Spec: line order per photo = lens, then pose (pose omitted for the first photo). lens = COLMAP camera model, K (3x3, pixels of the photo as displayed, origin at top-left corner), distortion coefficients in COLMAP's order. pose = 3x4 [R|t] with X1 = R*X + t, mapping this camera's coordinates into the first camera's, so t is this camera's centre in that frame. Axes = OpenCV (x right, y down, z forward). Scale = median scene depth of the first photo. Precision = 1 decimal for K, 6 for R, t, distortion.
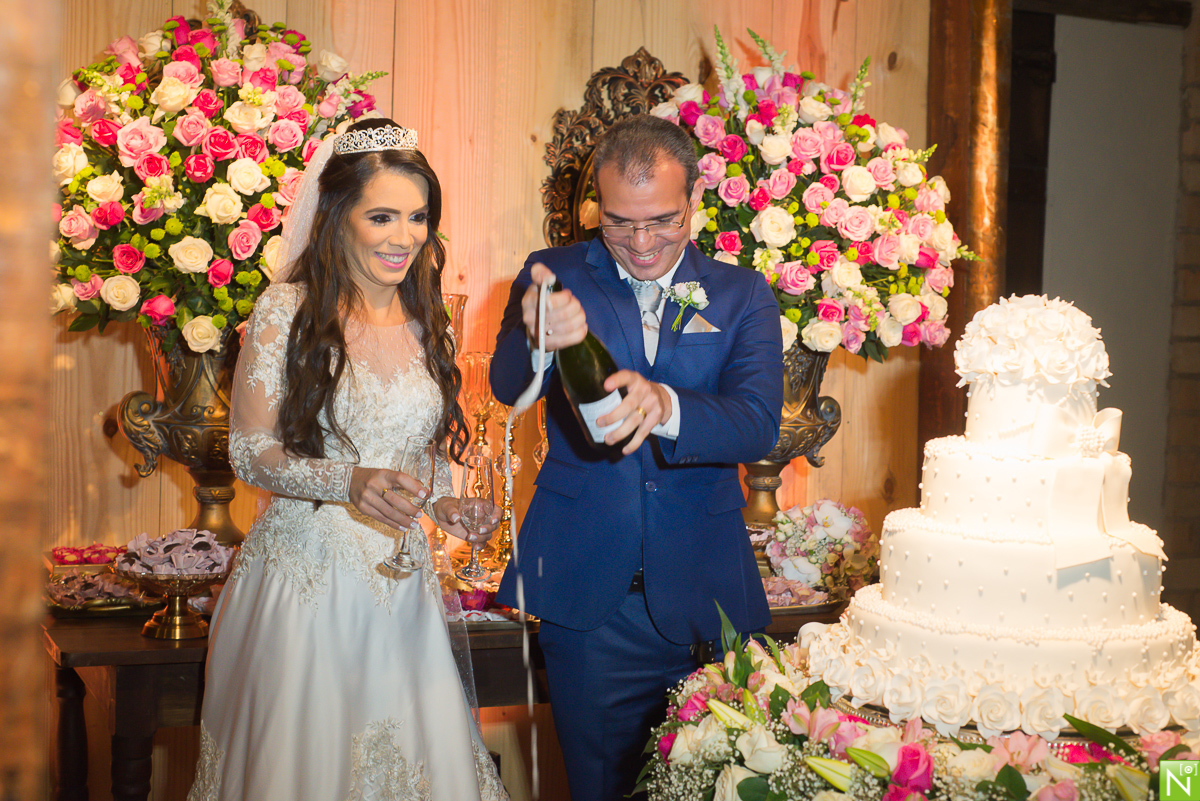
lens RADIAL K [[1783.4, 0, 596.0], [0, 1783.4, 394.7], [0, 0, 1]] dist [0.018434, 0.000000]
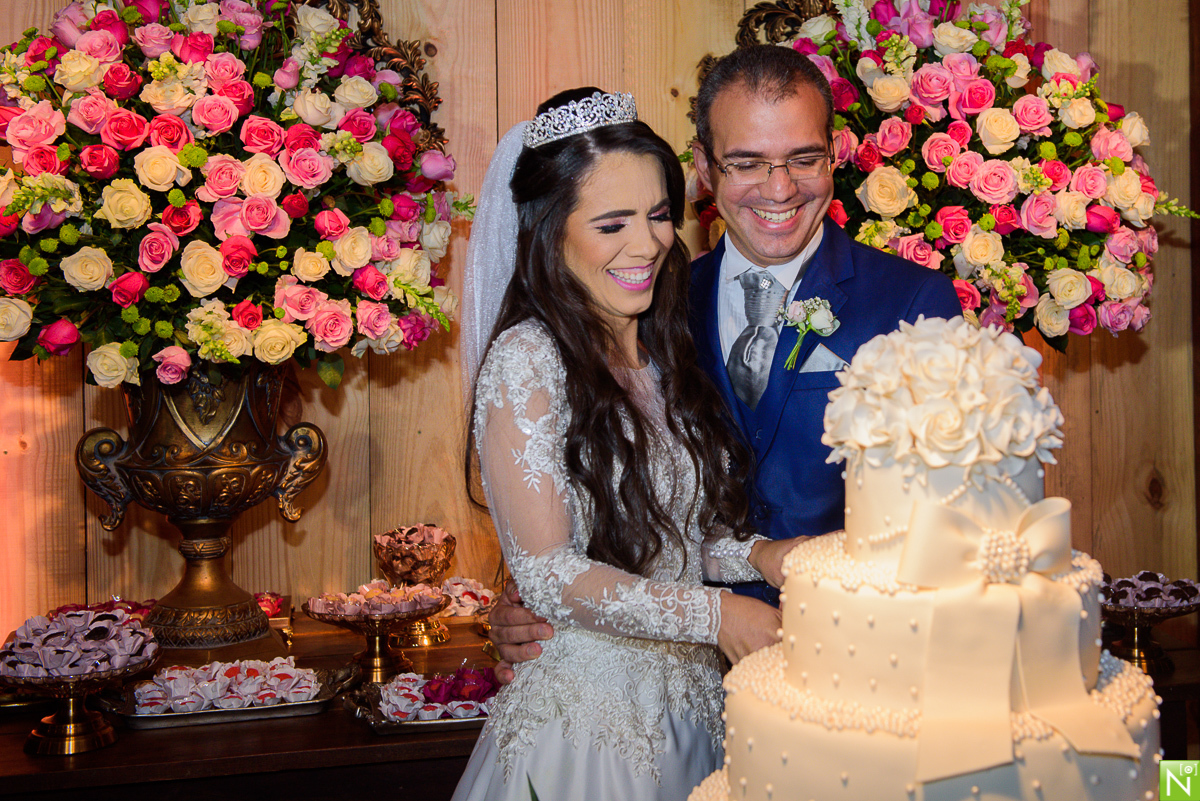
lens RADIAL K [[1774.5, 0, 707.2], [0, 1774.5, 313.2], [0, 0, 1]] dist [0.098316, 0.000000]
pose [[0.979515, -0.034919, -0.198322, 0.202711], [0.032267, 0.999342, -0.016590, -0.034775], [0.198771, 0.009851, 0.979996, 0.250513]]
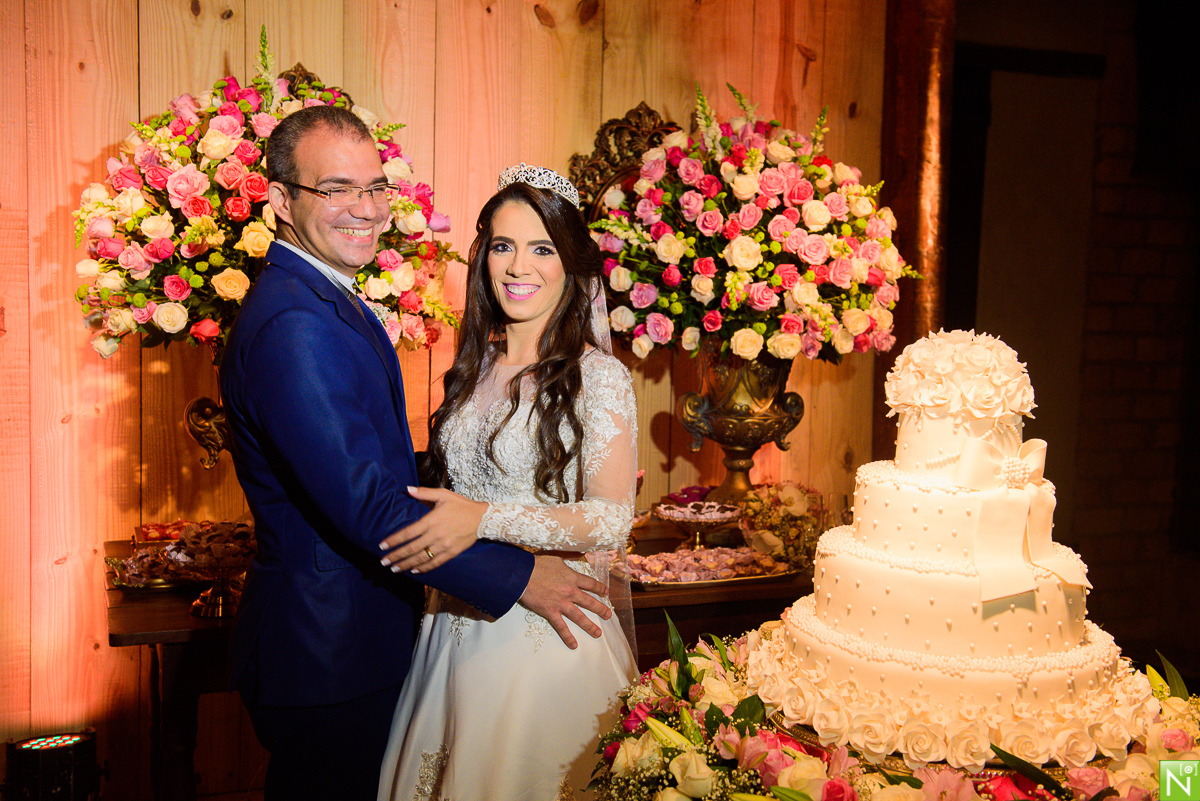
lens RADIAL K [[1292.6, 0, 595.5], [0, 1292.6, 405.3], [0, 0, 1]] dist [0.086073, 0.000000]
pose [[0.999105, -0.002727, -0.042214, 0.043715], [0.004173, 0.999407, 0.034186, -0.026949], [0.042096, -0.034331, 0.998524, 0.157835]]
